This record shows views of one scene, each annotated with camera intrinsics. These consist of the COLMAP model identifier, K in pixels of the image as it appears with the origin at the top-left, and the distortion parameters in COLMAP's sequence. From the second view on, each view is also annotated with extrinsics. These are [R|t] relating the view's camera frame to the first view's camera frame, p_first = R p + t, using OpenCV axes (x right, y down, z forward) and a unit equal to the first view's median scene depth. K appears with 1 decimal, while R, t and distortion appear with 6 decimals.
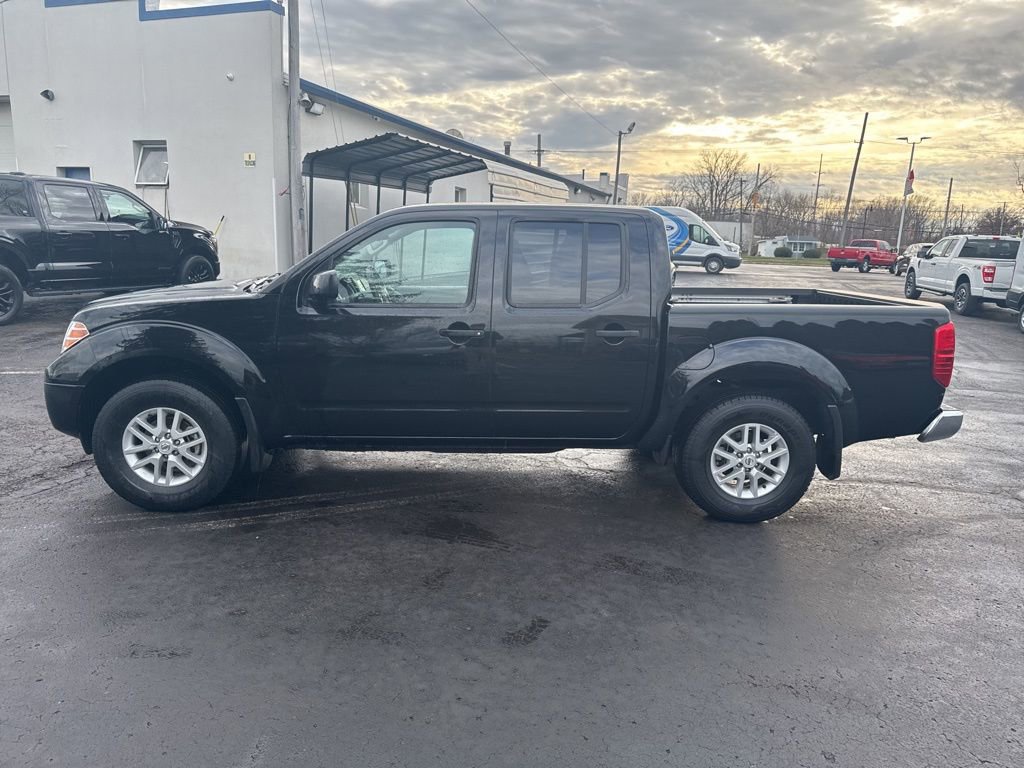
lens RADIAL K [[729.3, 0, 503.7], [0, 729.3, 387.0], [0, 0, 1]] dist [0.029217, -0.034540]
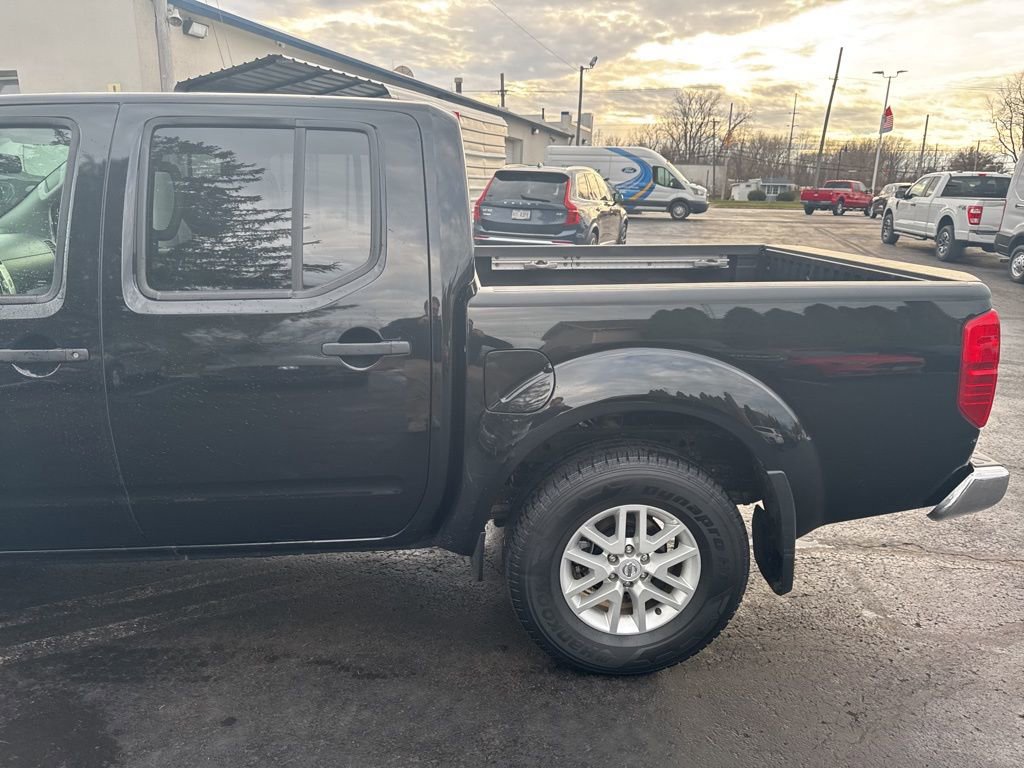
lens RADIAL K [[729.3, 0, 505.1], [0, 729.3, 380.9], [0, 0, 1]] dist [0.029217, -0.034540]
pose [[0.999258, -0.023853, 0.030233, 0.070589], [0.022000, 0.997945, 0.060187, -0.023435], [-0.031607, -0.059477, 0.997729, 0.142323]]
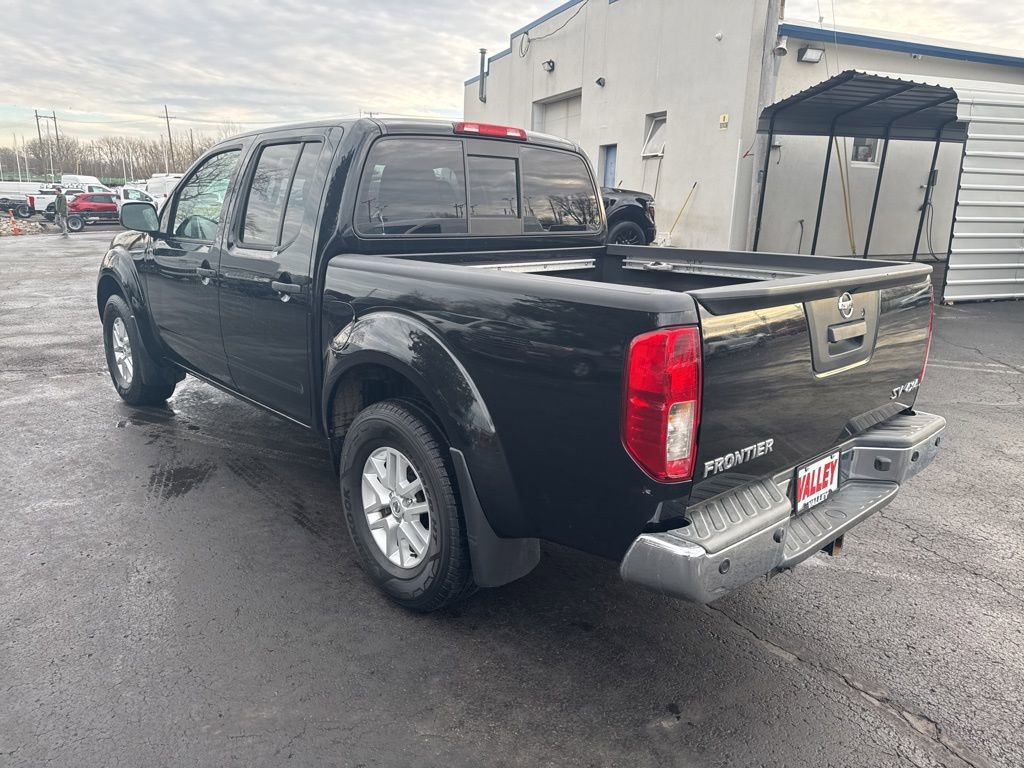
lens RADIAL K [[729.3, 0, 519.1], [0, 729.3, 380.0], [0, 0, 1]] dist [0.029217, -0.034540]
pose [[0.648392, 0.166253, -0.742932, 0.264482], [-0.151398, 0.984531, 0.088186, -0.024635], [0.746101, 0.055299, 0.663533, 0.201025]]
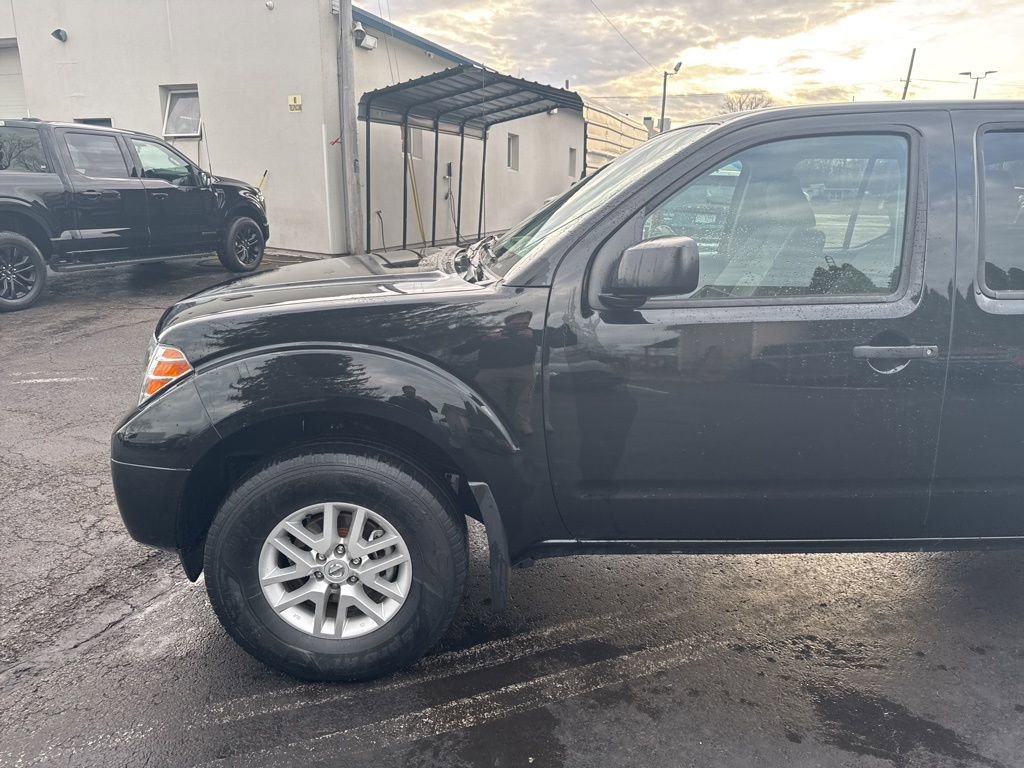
lens RADIAL K [[729.3, 0, 504.5], [0, 729.3, 380.4], [0, 0, 1]] dist [0.029217, -0.034540]
pose [[0.999639, -0.017196, -0.020629, -0.094750], [0.018205, 0.998595, 0.049766, -0.024743], [0.019744, -0.050124, 0.998548, 0.137149]]
